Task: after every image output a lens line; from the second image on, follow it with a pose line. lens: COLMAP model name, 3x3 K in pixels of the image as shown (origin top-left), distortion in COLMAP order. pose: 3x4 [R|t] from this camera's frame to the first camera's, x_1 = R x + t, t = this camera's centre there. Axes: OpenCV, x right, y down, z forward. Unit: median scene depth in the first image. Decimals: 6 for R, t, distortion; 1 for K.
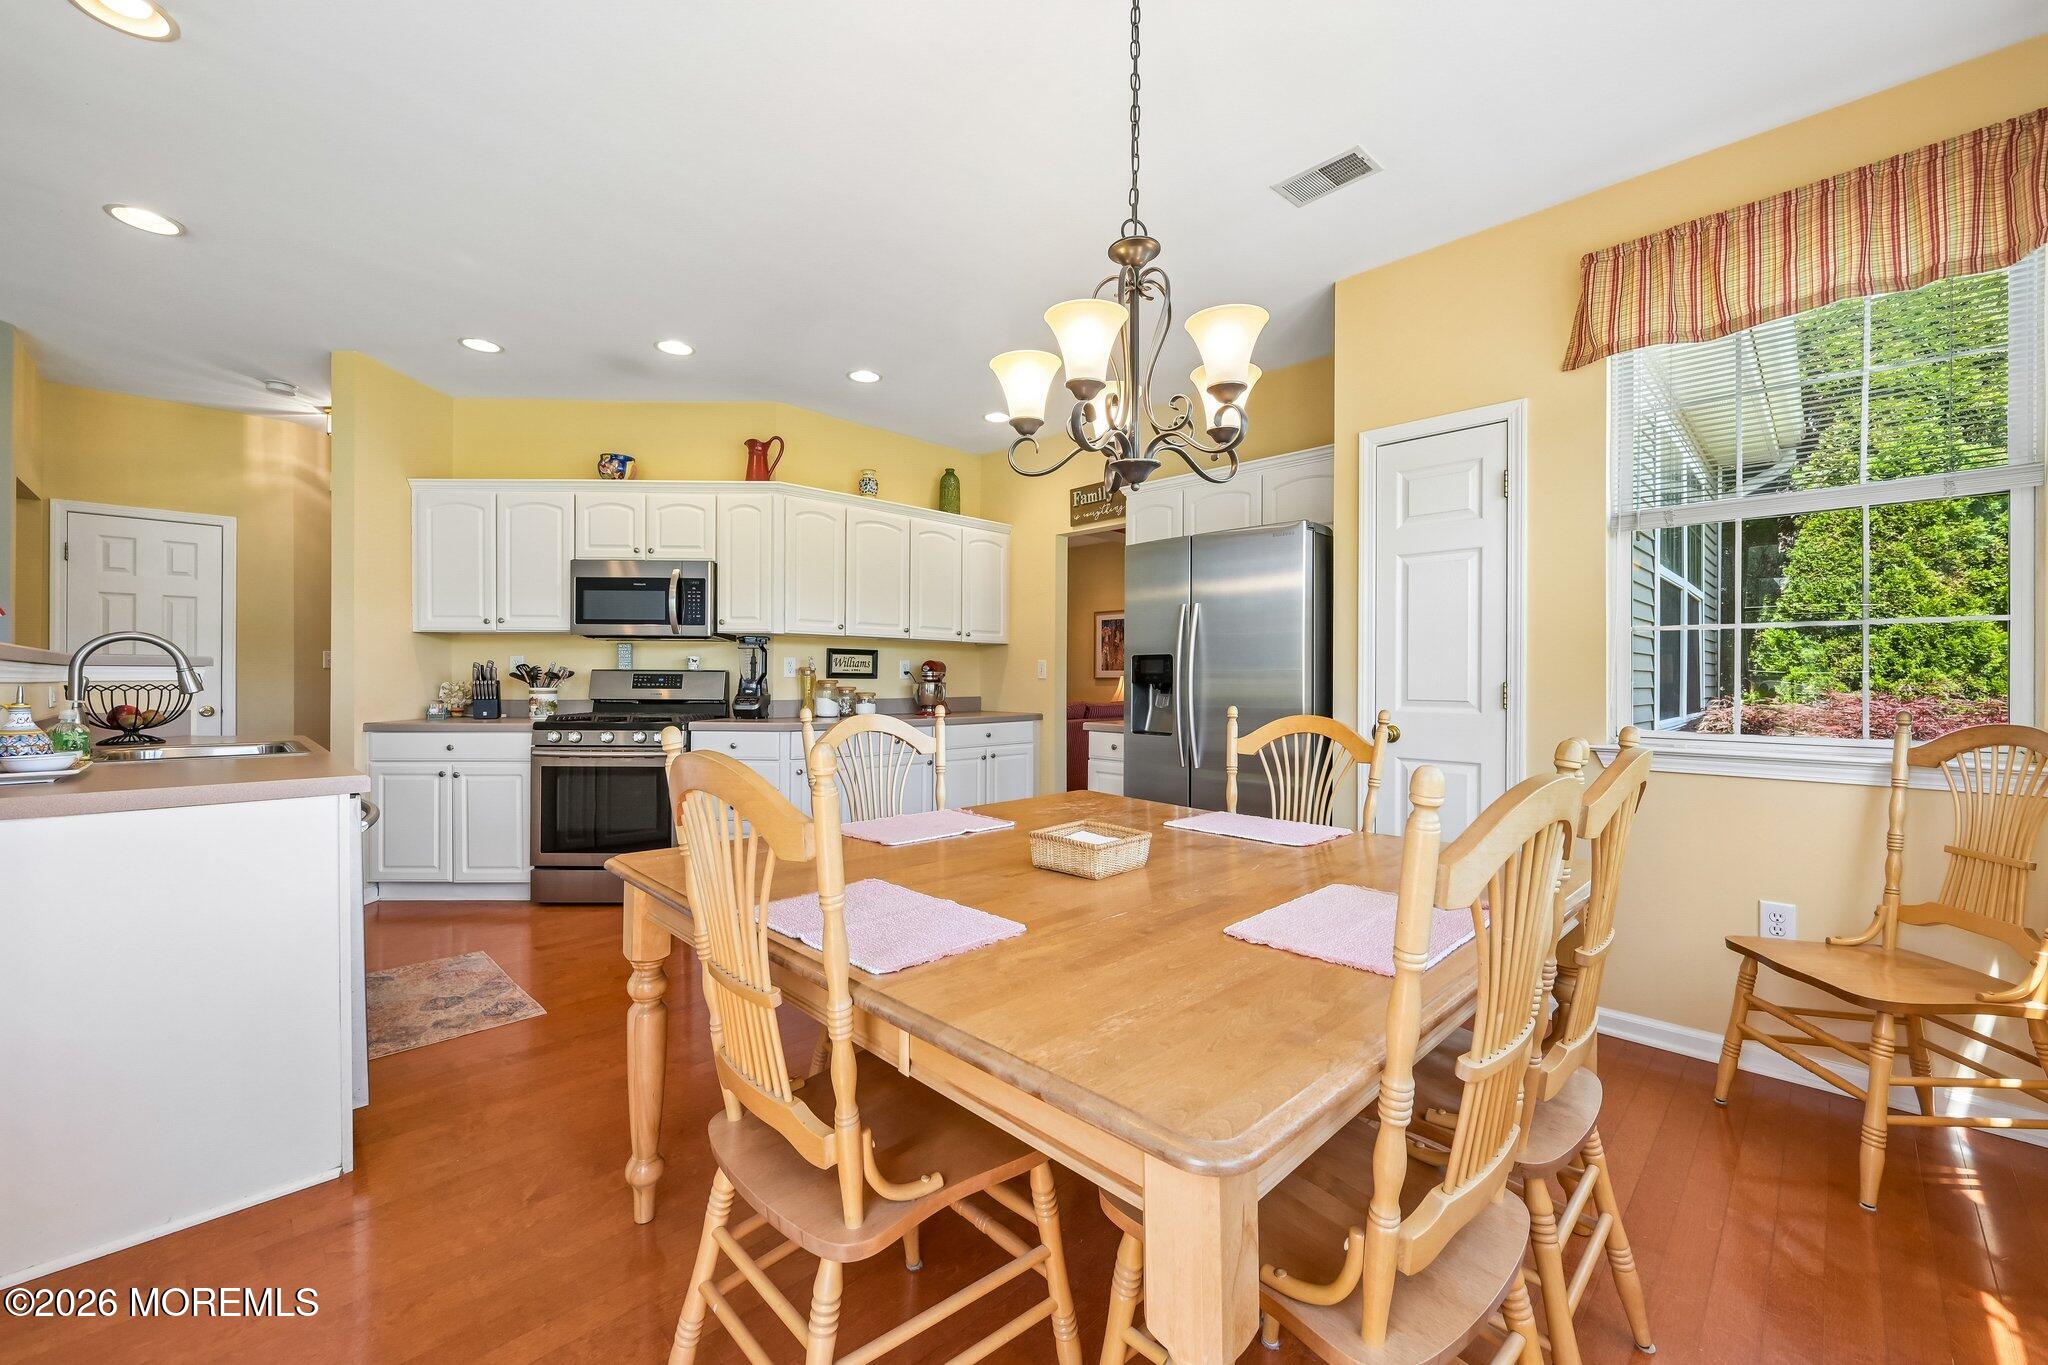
lens RADIAL K [[831.1, 0, 1025.0], [0, 831.1, 680.7], [0, 0, 1]] dist [-0.001297, 0.000149]
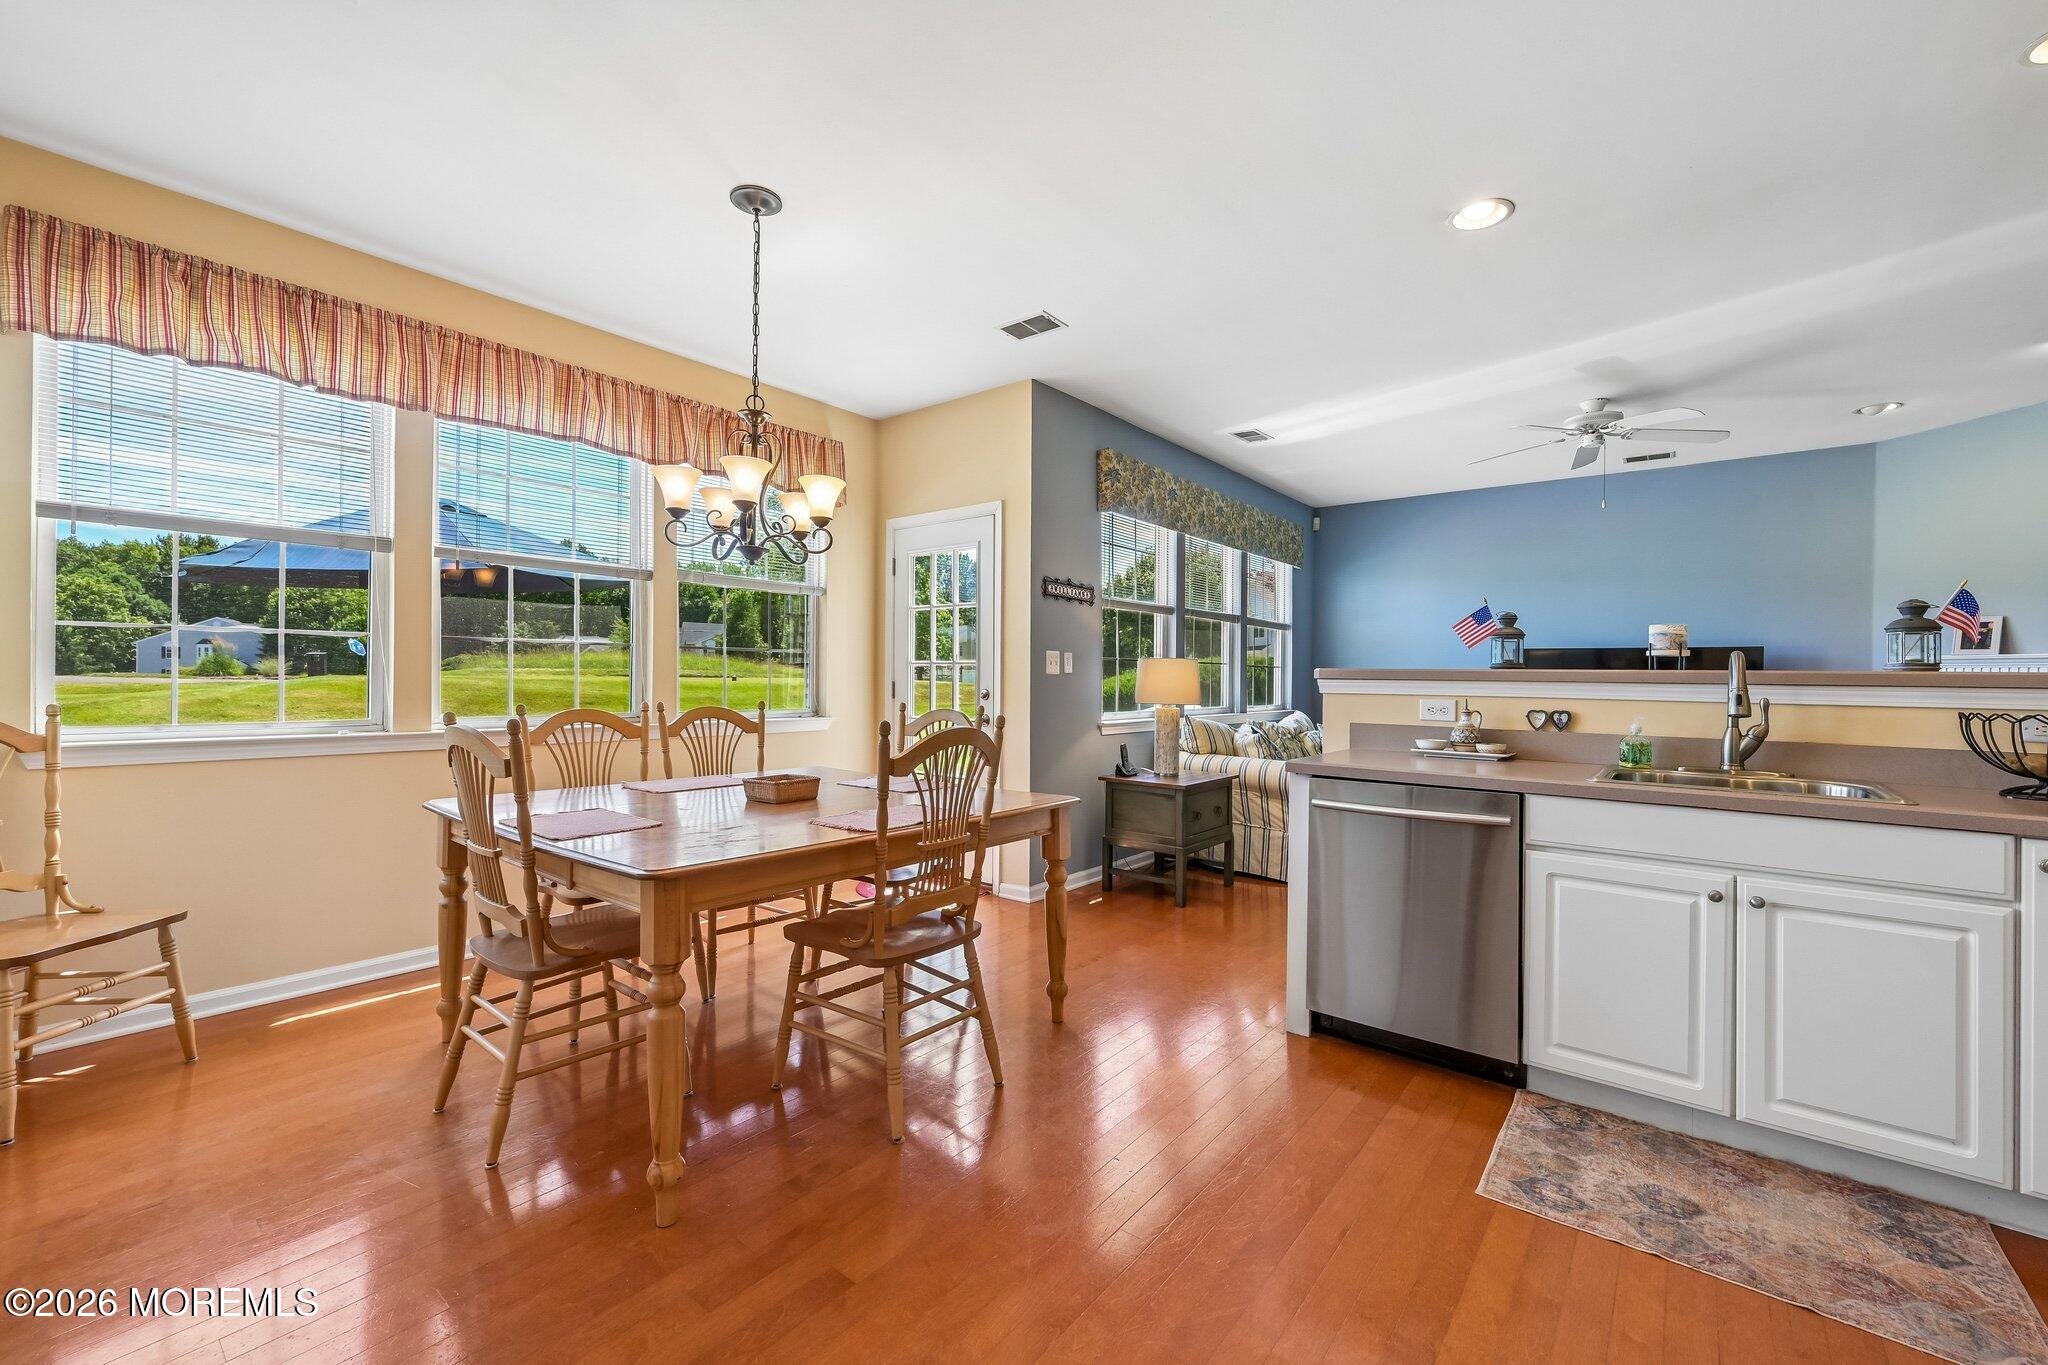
lens RADIAL K [[831.1, 0, 1036.1], [0, 831.1, 673.4], [0, 0, 1]] dist [-0.001297, 0.000149]
pose [[-0.993742, -0.017311, -0.110347, -0.077124], [-0.017134, 0.999850, -0.002553, -0.008718], [0.110375, -0.000646, -0.993890, 0.919637]]
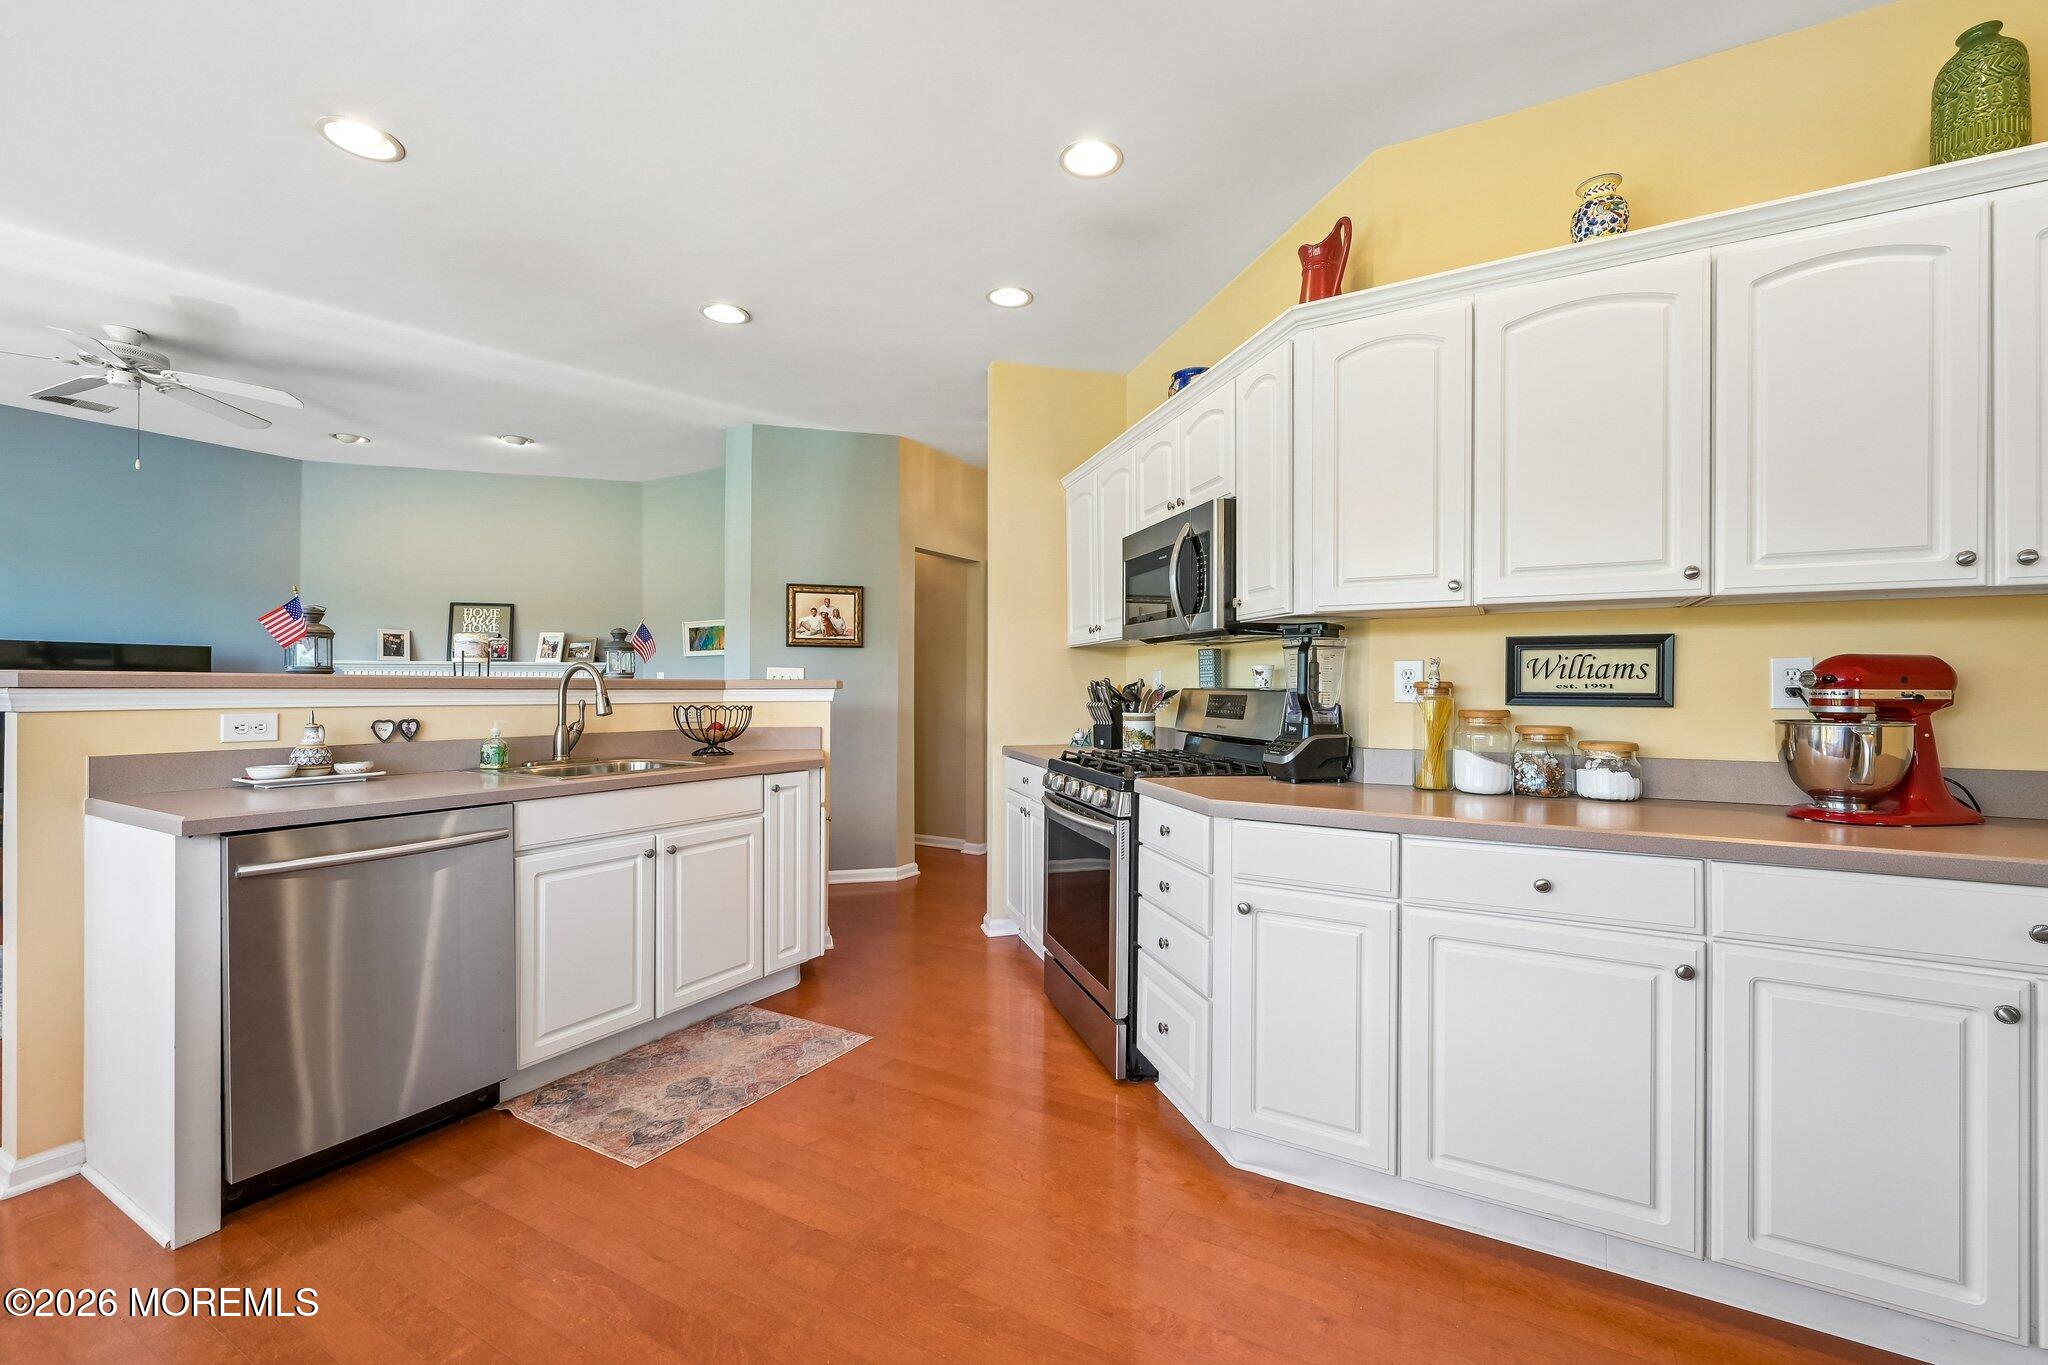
lens RADIAL K [[831.1, 0, 1046.3], [0, 831.1, 682.8], [0, 0, 1]] dist [-0.001297, 0.000149]
pose [[0.260378, -0.010592, -0.965449, 0.124809], [-0.002768, 0.999928, -0.011717, -0.009024], [0.965503, 0.005723, 0.260330, 0.650937]]
